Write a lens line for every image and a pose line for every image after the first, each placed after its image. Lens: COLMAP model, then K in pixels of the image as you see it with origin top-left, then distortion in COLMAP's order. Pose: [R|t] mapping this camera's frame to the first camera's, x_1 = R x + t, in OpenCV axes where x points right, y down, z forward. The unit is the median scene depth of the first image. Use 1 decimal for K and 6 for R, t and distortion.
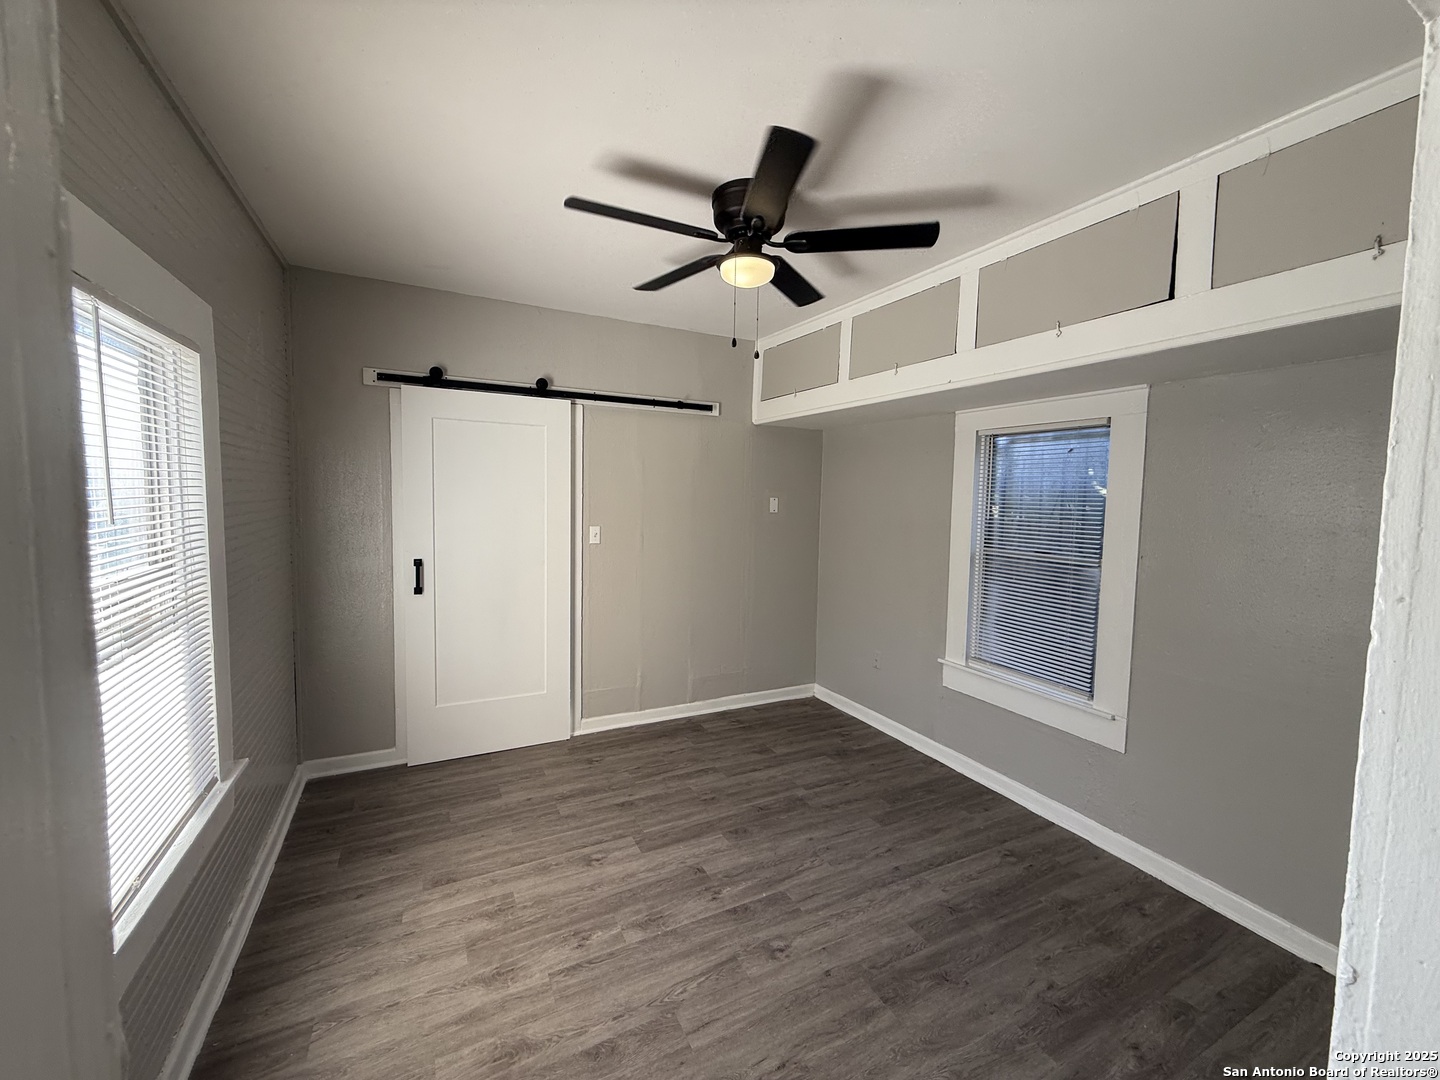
lens RADIAL K [[574.0, 0, 711.7], [0, 574.0, 535.7], [0, 0, 1]] dist [0.001454, 0.000201]
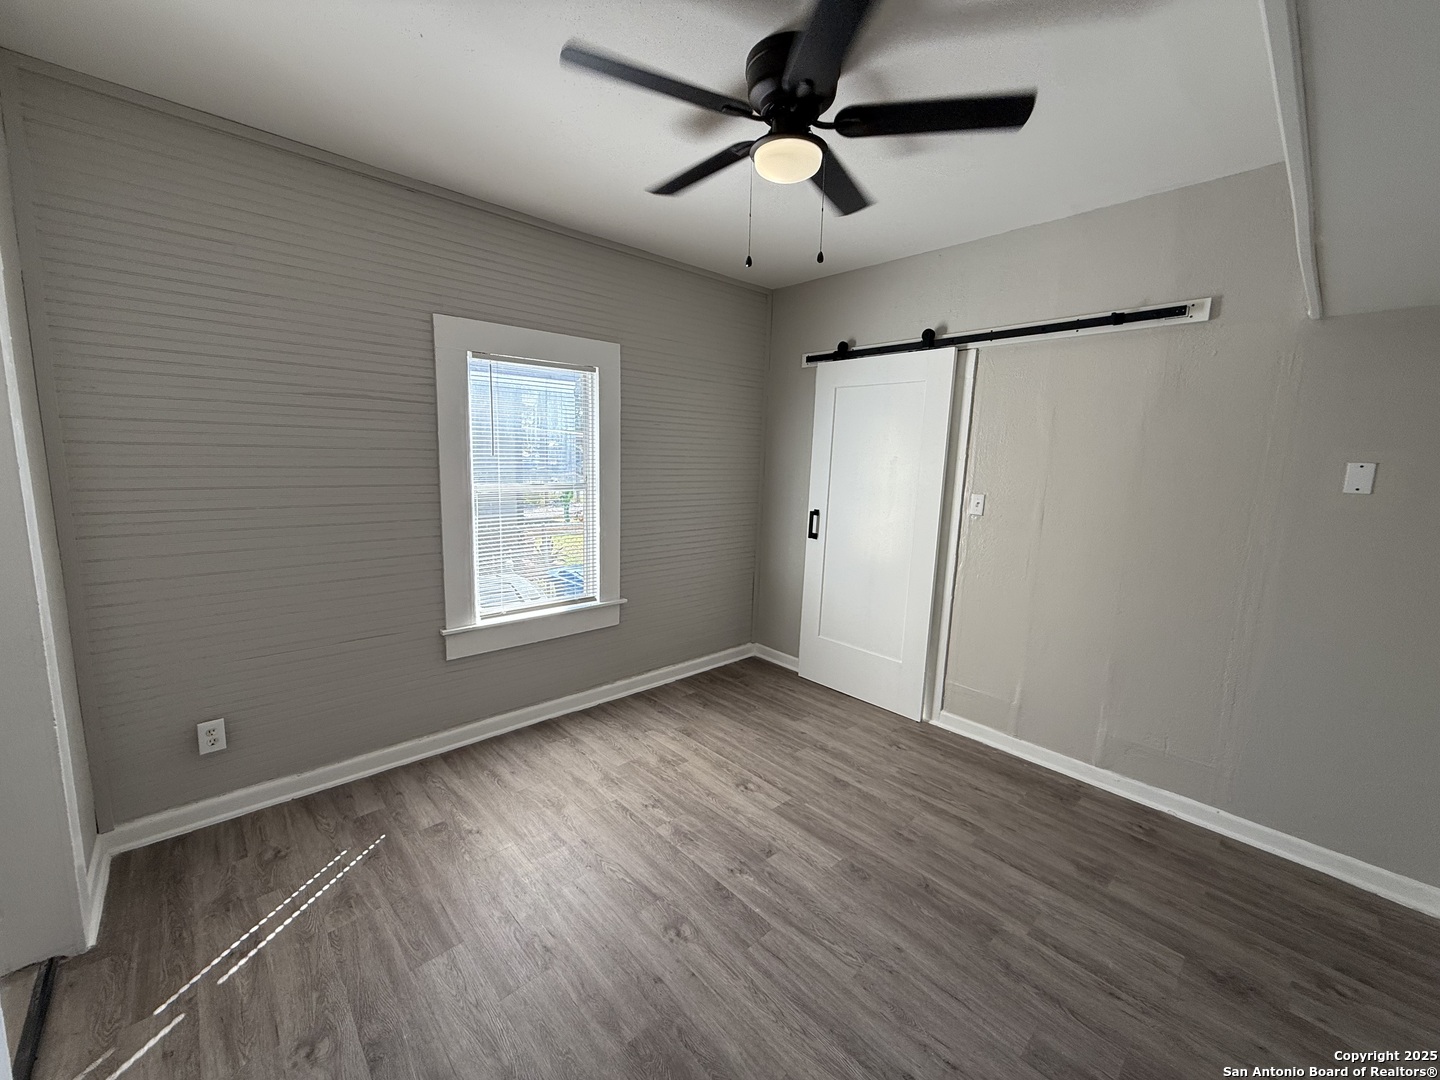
lens RADIAL K [[574.0, 0, 721.4], [0, 574.0, 540.1], [0, 0, 1]] dist [0.001454, 0.000201]
pose [[0.278249, 0.126593, -0.952130, 0.590641], [-0.092397, 0.990207, 0.104654, -0.004004], [0.956055, 0.058854, 0.287221, 0.481829]]
